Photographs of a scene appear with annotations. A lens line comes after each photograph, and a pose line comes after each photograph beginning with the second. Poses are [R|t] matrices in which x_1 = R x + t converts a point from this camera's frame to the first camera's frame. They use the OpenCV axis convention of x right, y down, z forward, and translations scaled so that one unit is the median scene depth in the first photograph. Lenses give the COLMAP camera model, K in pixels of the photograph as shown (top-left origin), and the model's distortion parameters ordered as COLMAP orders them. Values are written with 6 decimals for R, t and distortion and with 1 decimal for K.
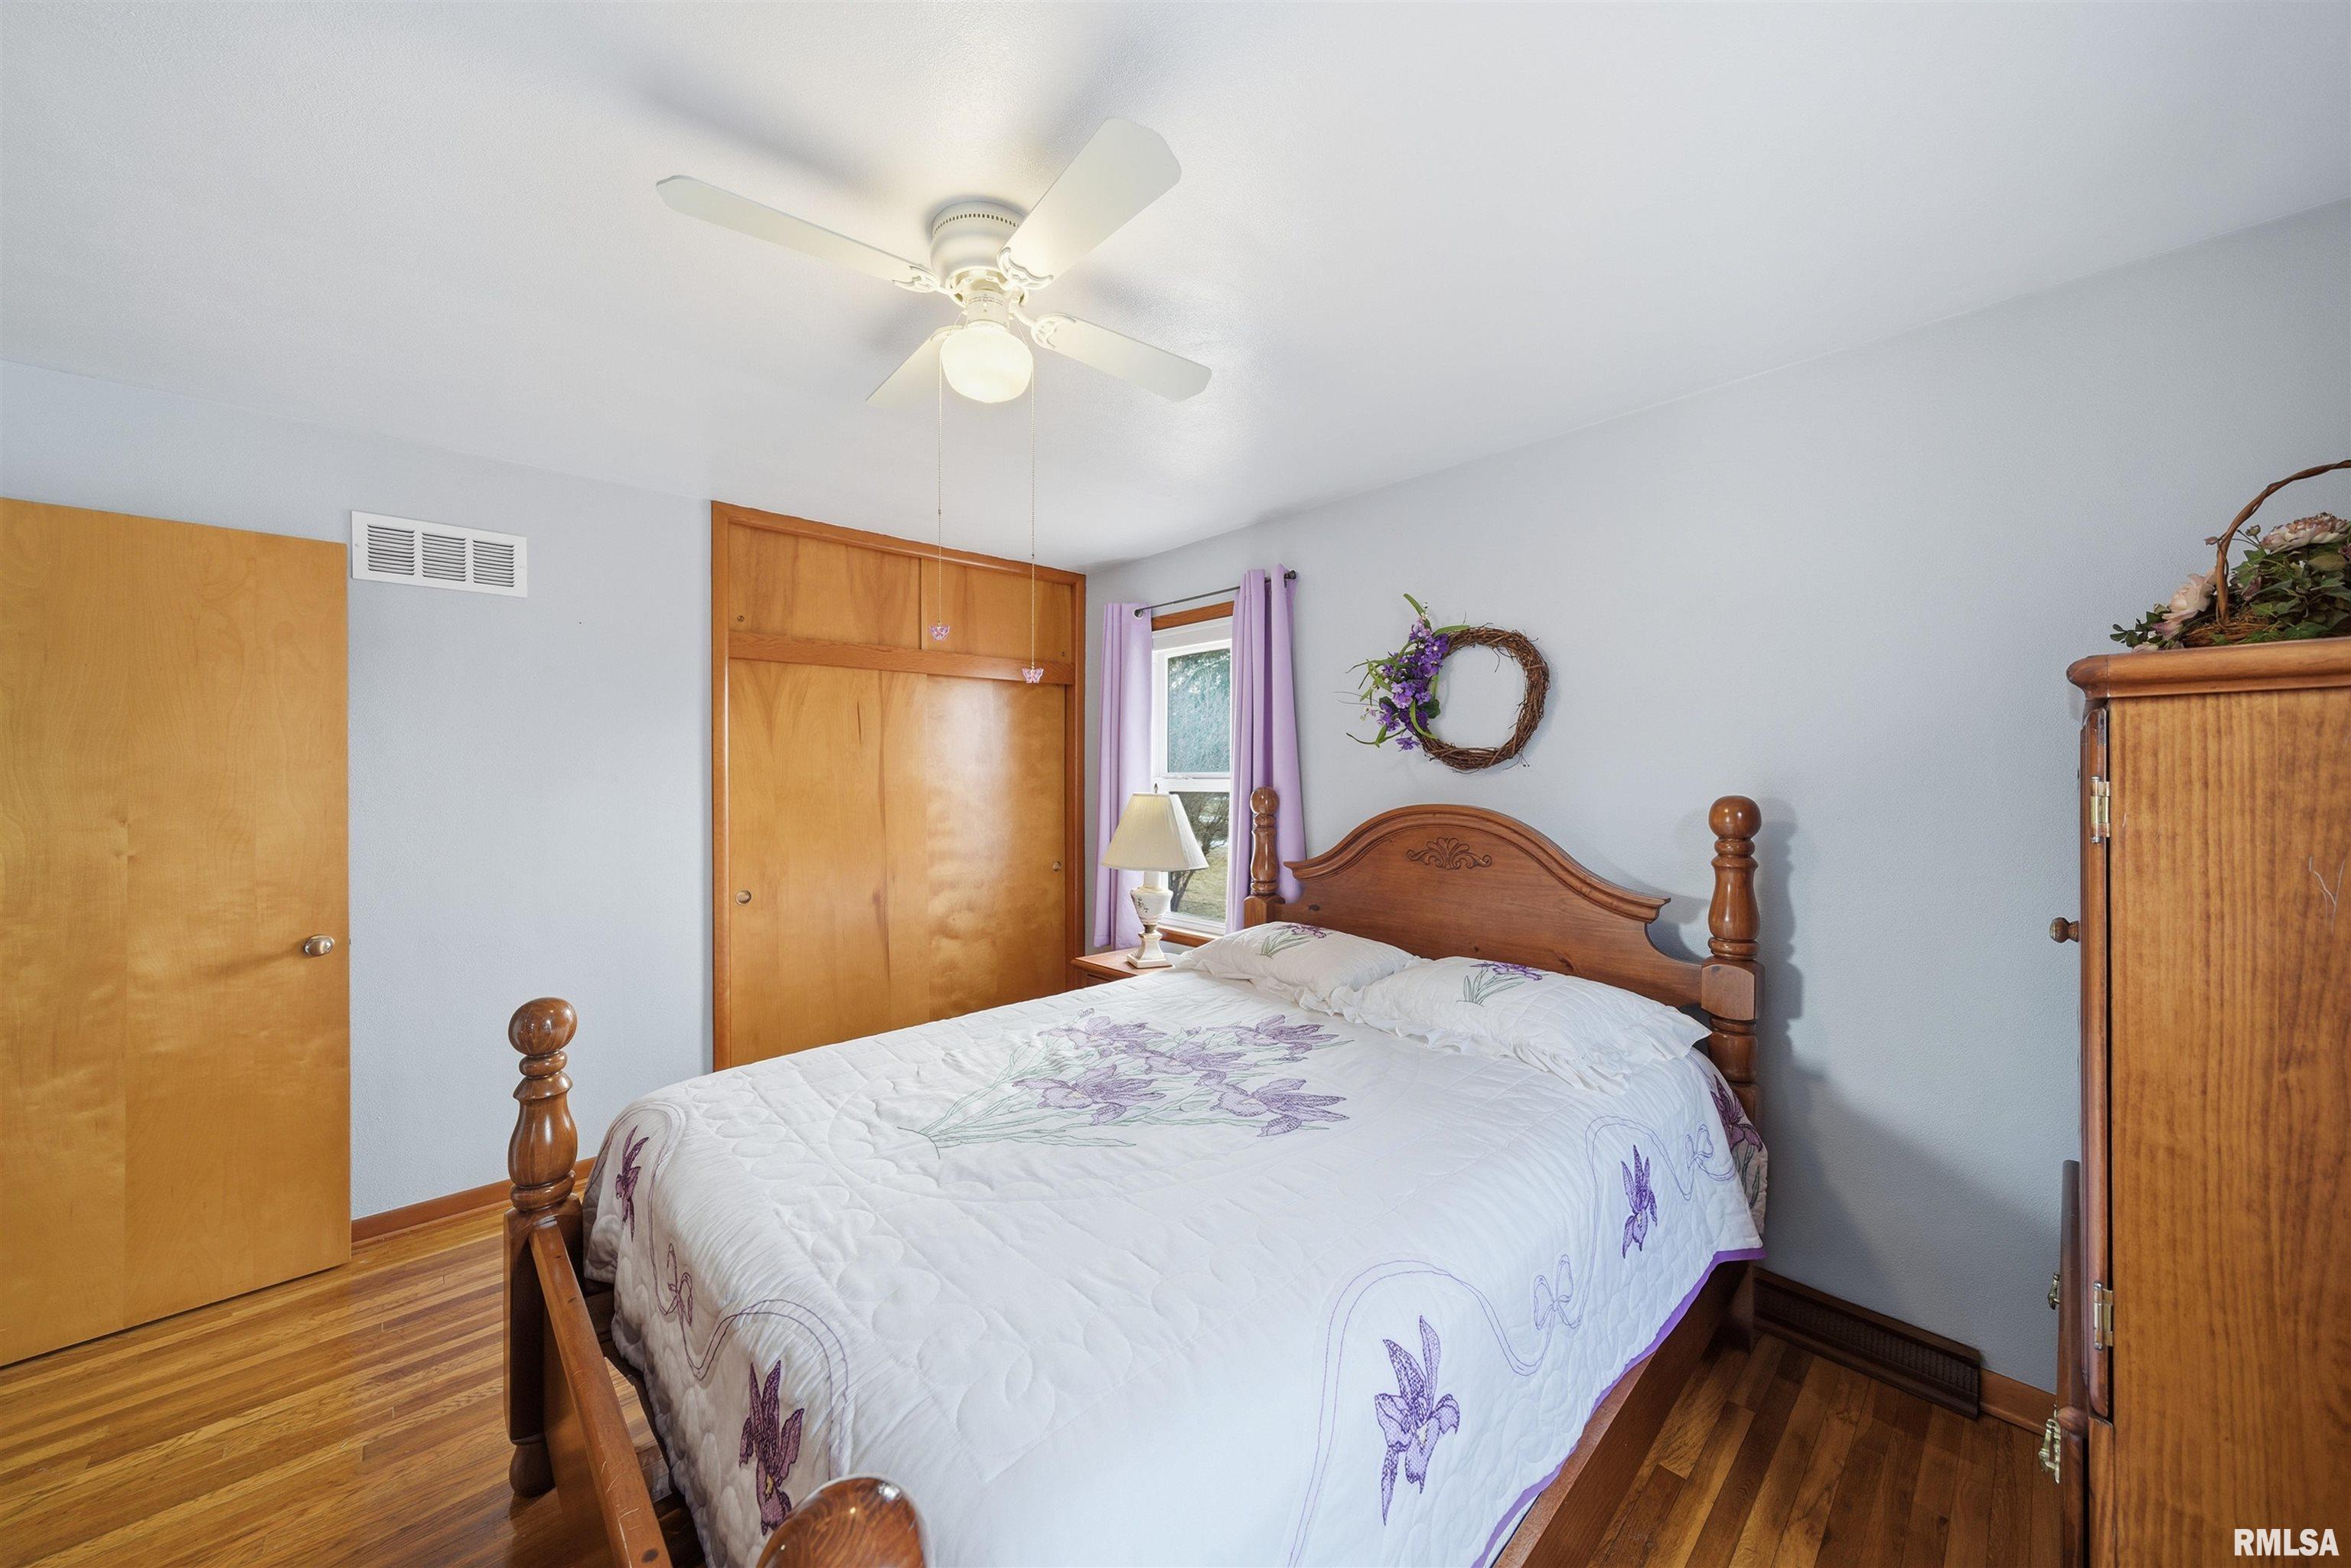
lens RADIAL K [[825.4, 0, 1167.6], [0, 825.4, 774.8], [0, 0, 1]] dist [-0.007921, 0.000226]
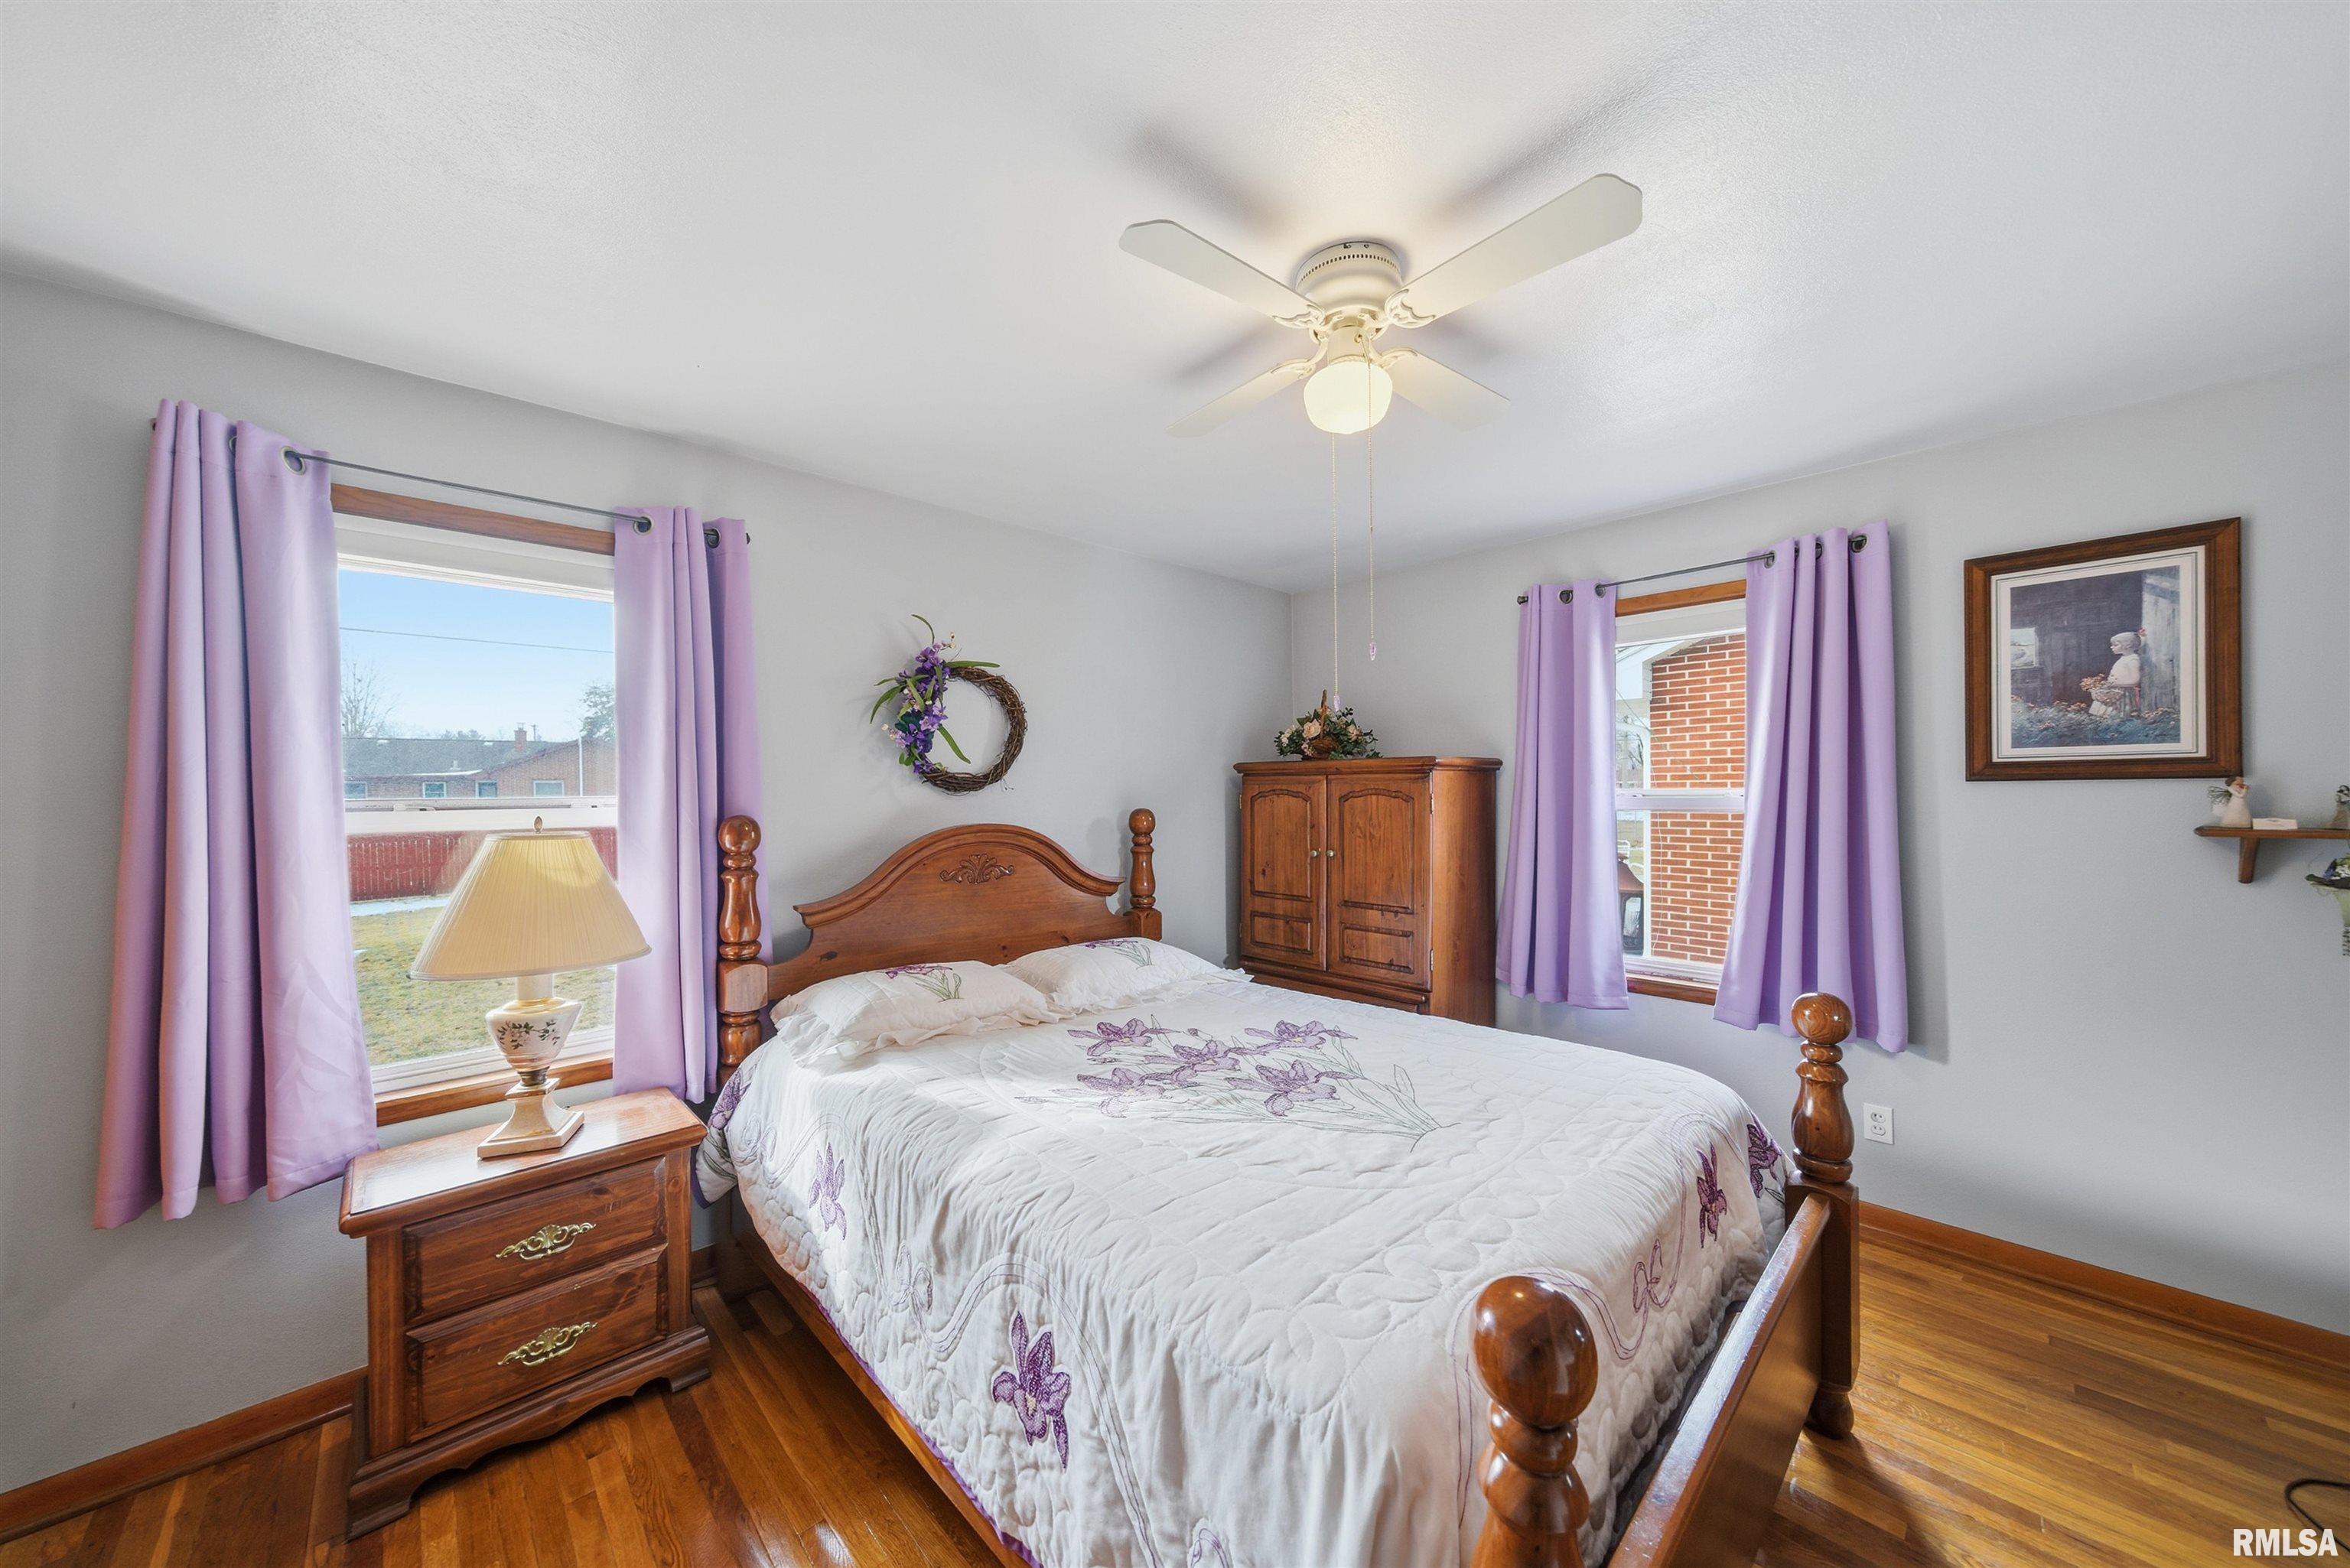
lens RADIAL K [[825.0, 0, 1183.5], [0, 825.0, 792.8], [0, 0, 1]] dist [-0.007921, 0.000226]
pose [[-0.016825, 0.002378, 0.999856, -0.932436], [0.010783, 0.999939, -0.002197, 0.000330], [-0.999800, 0.010745, -0.016849, 0.917565]]
